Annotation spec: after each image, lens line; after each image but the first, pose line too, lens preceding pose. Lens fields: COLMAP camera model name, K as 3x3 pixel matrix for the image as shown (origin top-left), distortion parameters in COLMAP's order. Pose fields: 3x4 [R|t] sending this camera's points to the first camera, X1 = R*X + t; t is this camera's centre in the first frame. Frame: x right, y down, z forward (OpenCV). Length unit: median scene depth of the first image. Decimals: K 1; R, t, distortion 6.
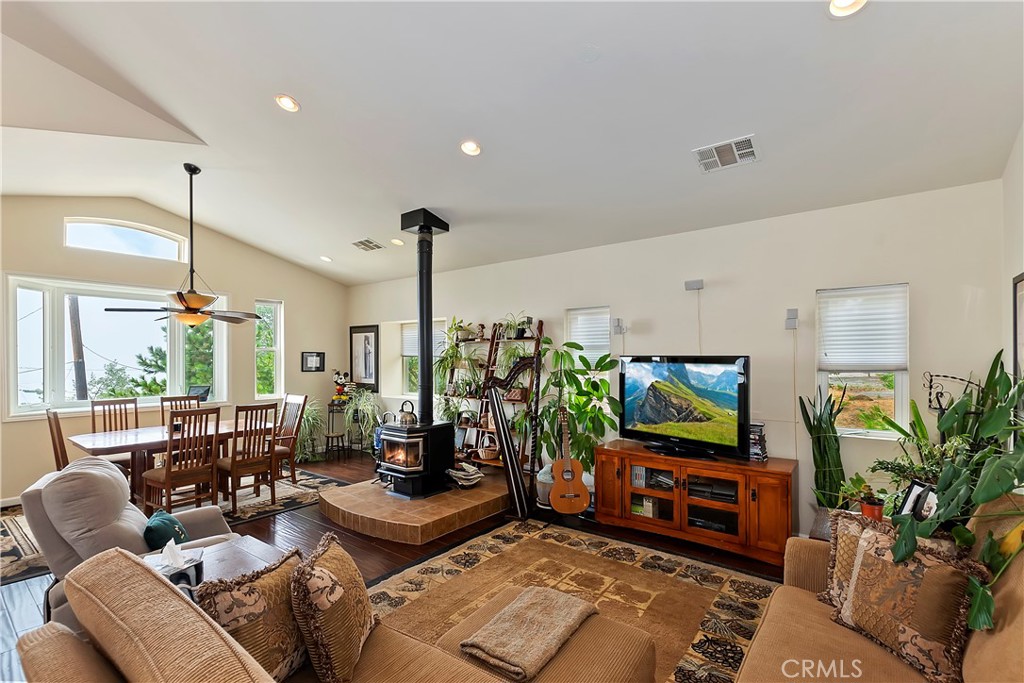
lens RADIAL K [[480.4, 0, 509.6], [0, 480.4, 365.2], [0, 0, 1]] dist [-0.000411, -0.000044]
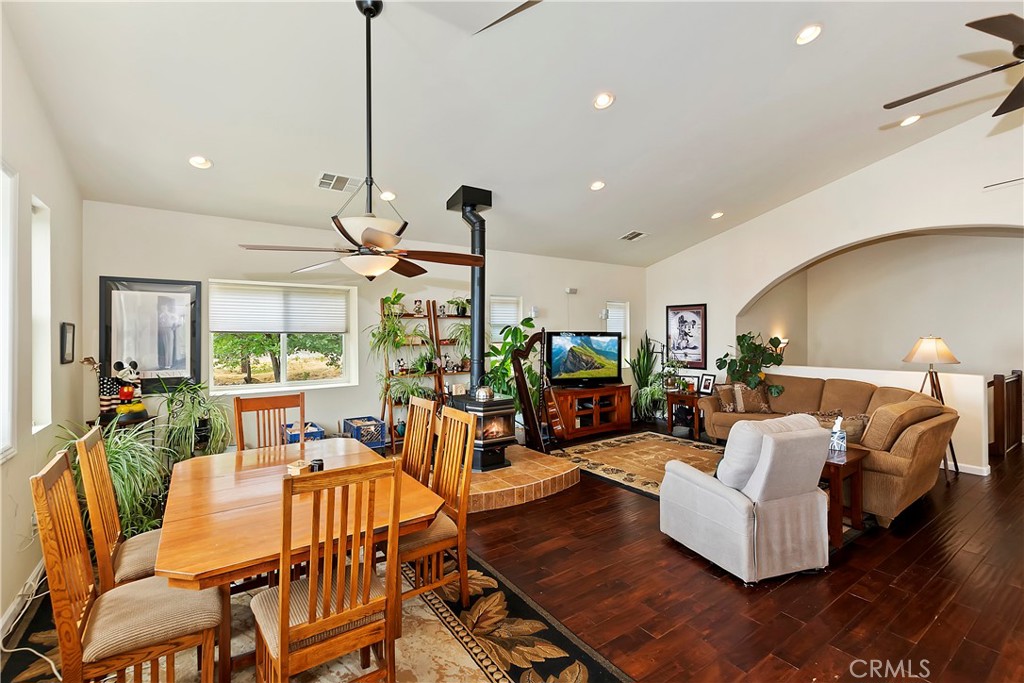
lens RADIAL K [[445.2, 0, 510.3], [0, 445.2, 335.8], [0, 0, 1]] dist [-0.000283, -0.000057]
pose [[0.293277, -0.006265, 0.956007, -1.262180], [0.016529, 0.999862, 0.001482, -0.010973], [-0.955884, 0.015367, 0.293341, 0.765470]]
